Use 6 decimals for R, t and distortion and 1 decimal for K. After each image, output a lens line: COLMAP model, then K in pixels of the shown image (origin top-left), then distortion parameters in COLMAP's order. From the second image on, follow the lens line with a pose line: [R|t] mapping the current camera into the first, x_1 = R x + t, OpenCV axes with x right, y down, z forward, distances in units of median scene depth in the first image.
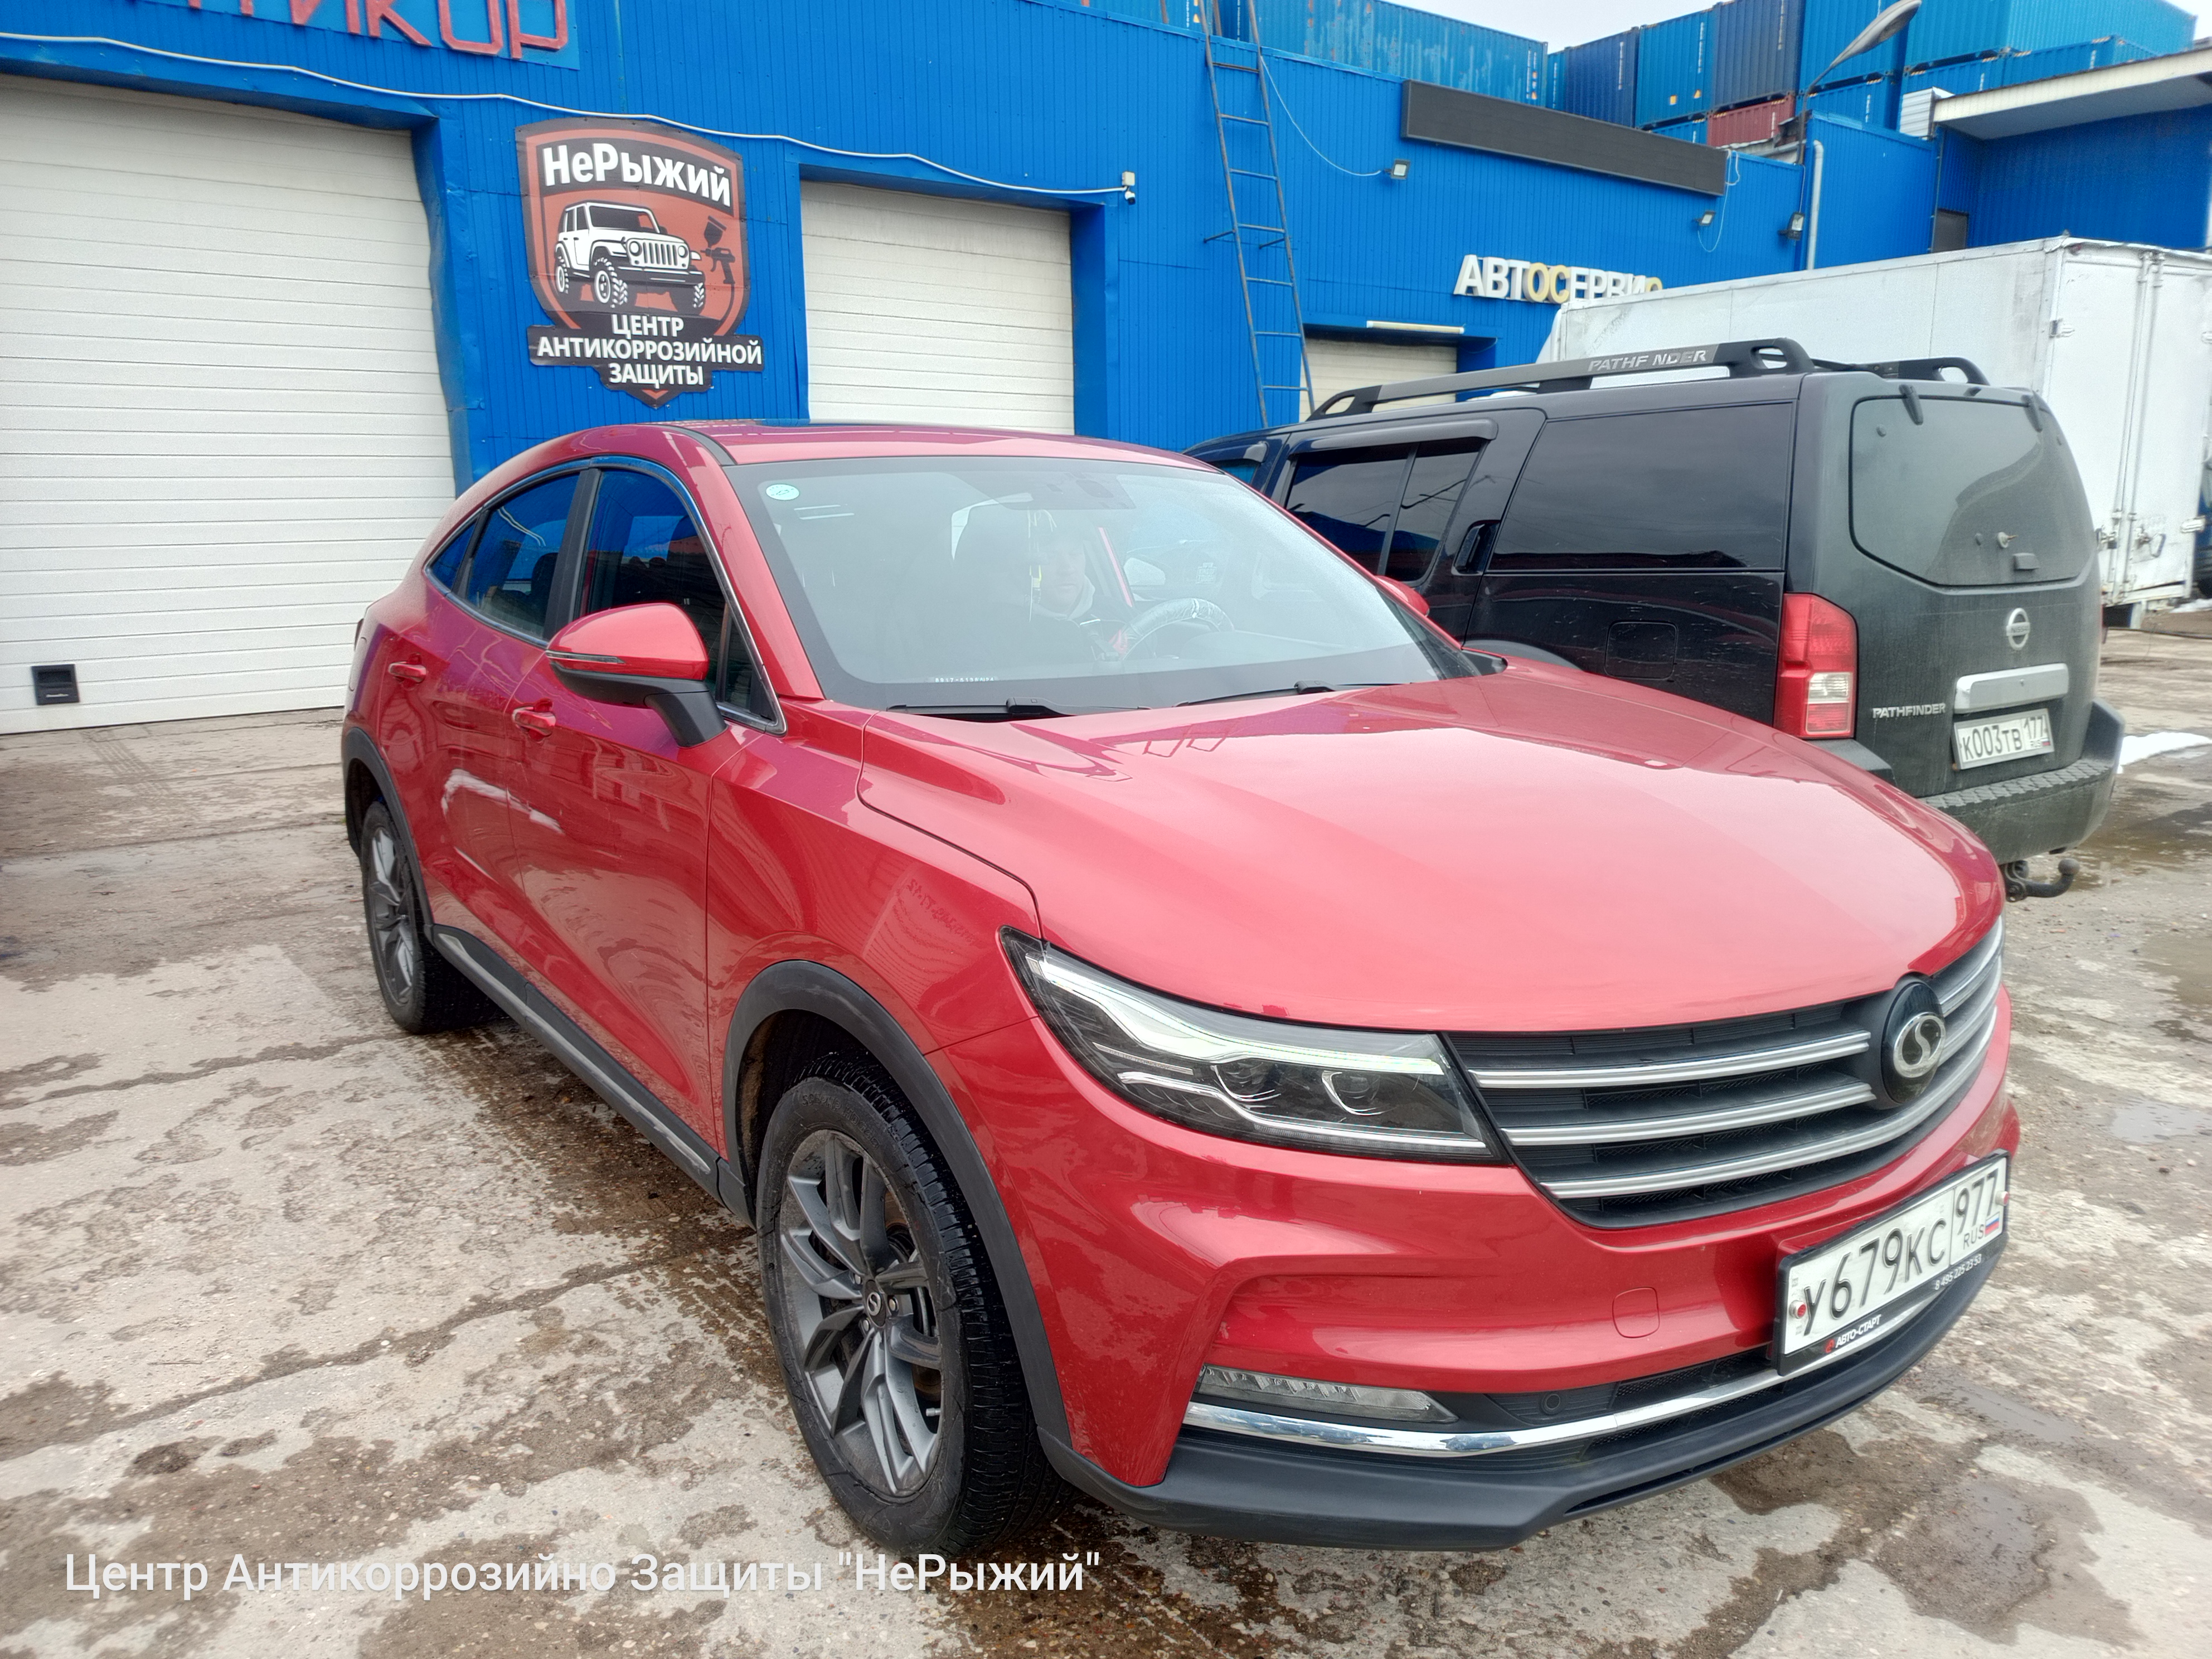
lens RADIAL K [[1548.9, 0, 1106.0], [0, 1548.9, 829.5], [0, 0, 1]] dist [0.026260, -0.022001]
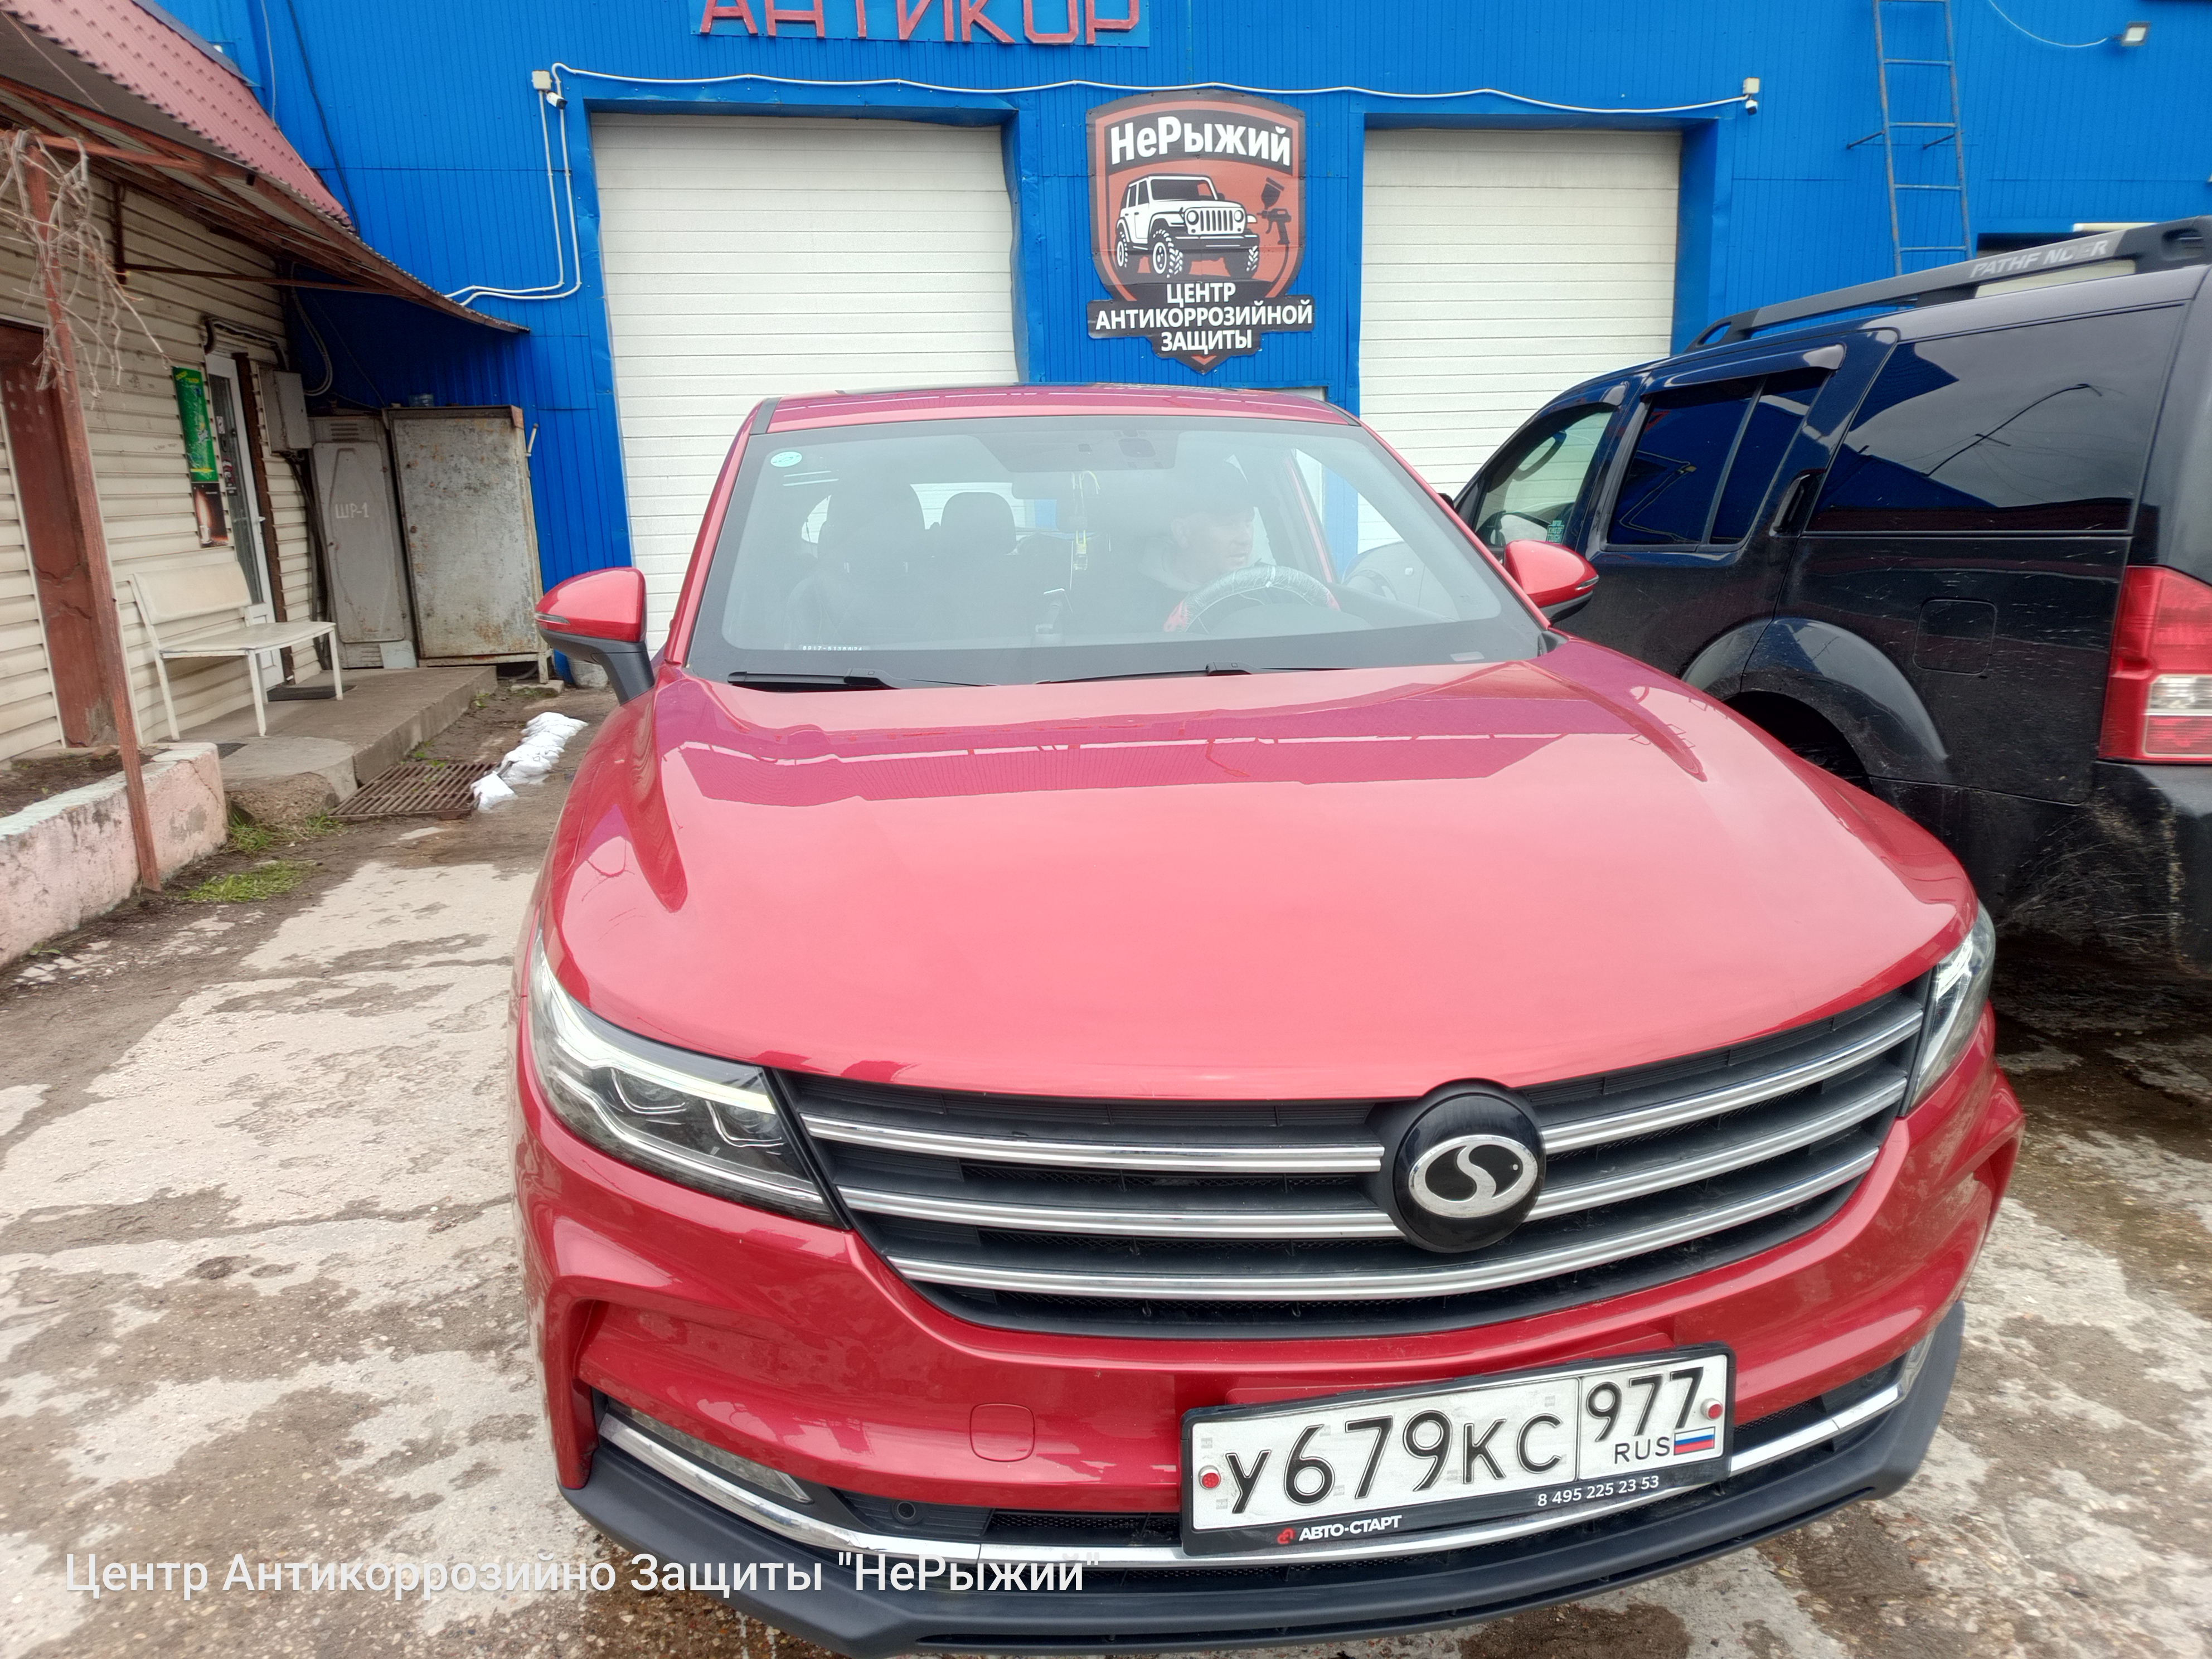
lens RADIAL K [[1545.8, 0, 1106.0], [0, 1545.8, 829.5], [0, 0, 1]] dist [0.054782, -0.057259]
pose [[0.902663, 0.080072, -0.422834, 0.115559], [-0.069477, 0.996764, 0.040439, -0.008089], [0.424704, -0.007125, 0.905304, 0.042741]]
